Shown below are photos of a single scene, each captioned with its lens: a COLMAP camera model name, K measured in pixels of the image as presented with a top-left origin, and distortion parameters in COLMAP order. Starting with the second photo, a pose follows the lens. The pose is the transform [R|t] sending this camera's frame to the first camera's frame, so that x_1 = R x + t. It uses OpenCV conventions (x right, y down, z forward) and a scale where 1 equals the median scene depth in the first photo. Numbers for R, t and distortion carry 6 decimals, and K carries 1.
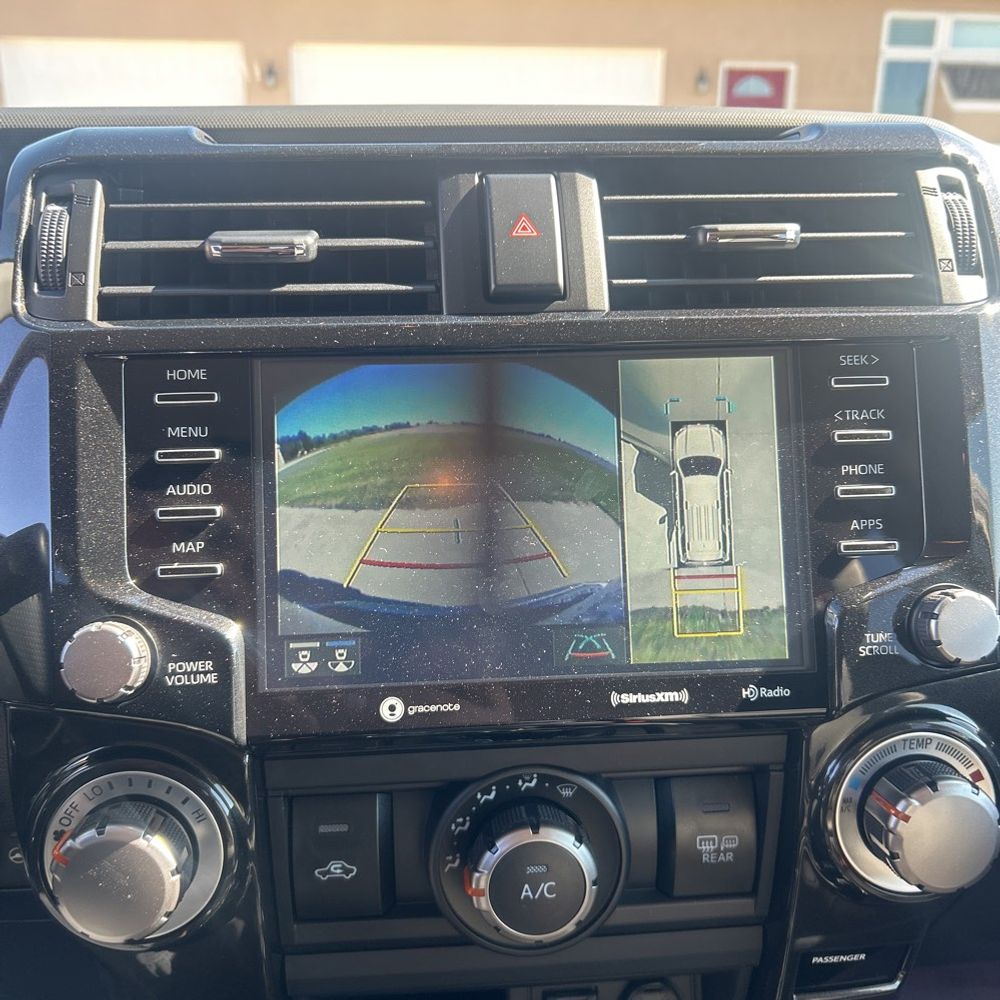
lens RADIAL K [[1016.5, 0, 494.0], [0, 1016.5, 494.9], [0, 0, 1]] dist [0.028187, 0.000000]
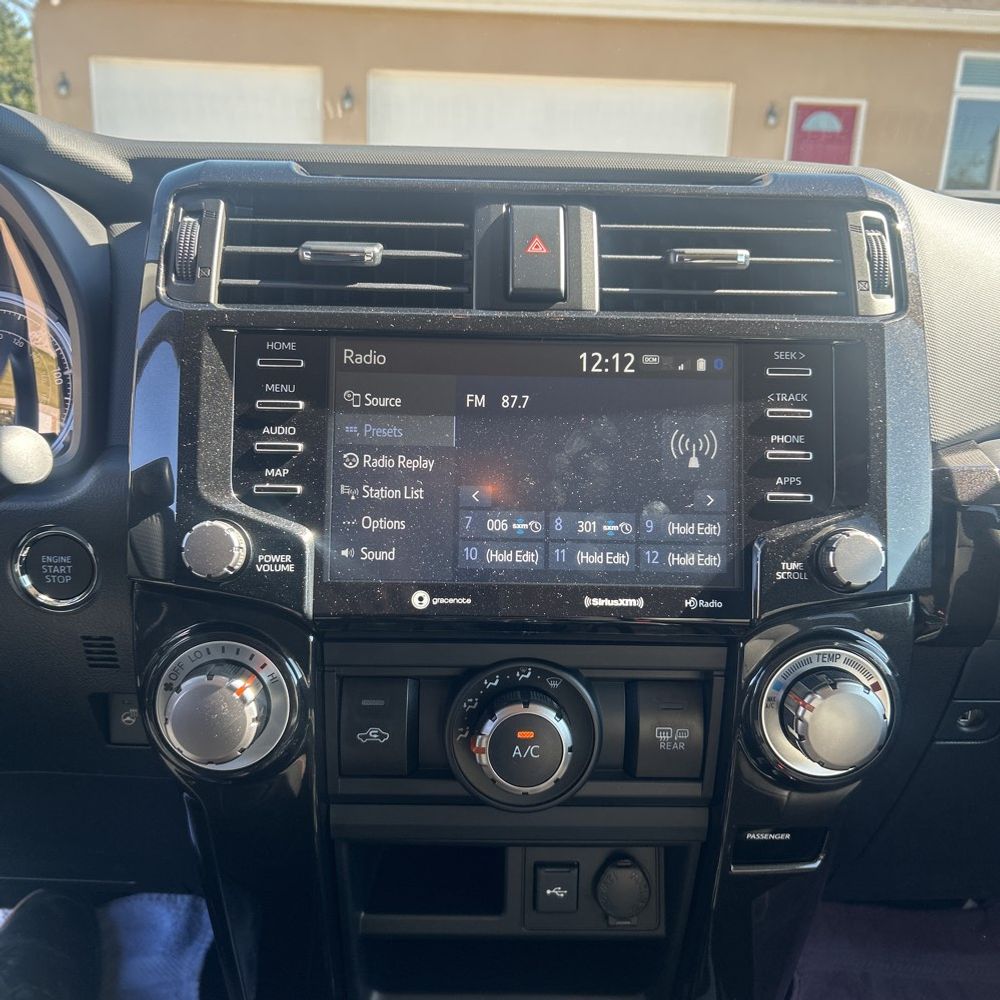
lens RADIAL K [[1016.5, 0, 501.5], [0, 1016.5, 500.7], [0, 0, 1]] dist [0.028187, 0.000000]
pose [[0.997905, 0.045352, -0.046129, 0.058186], [-0.046120, 0.998812, -0.015711, 0.089820], [0.045362, 0.017805, 0.998812, -0.313112]]
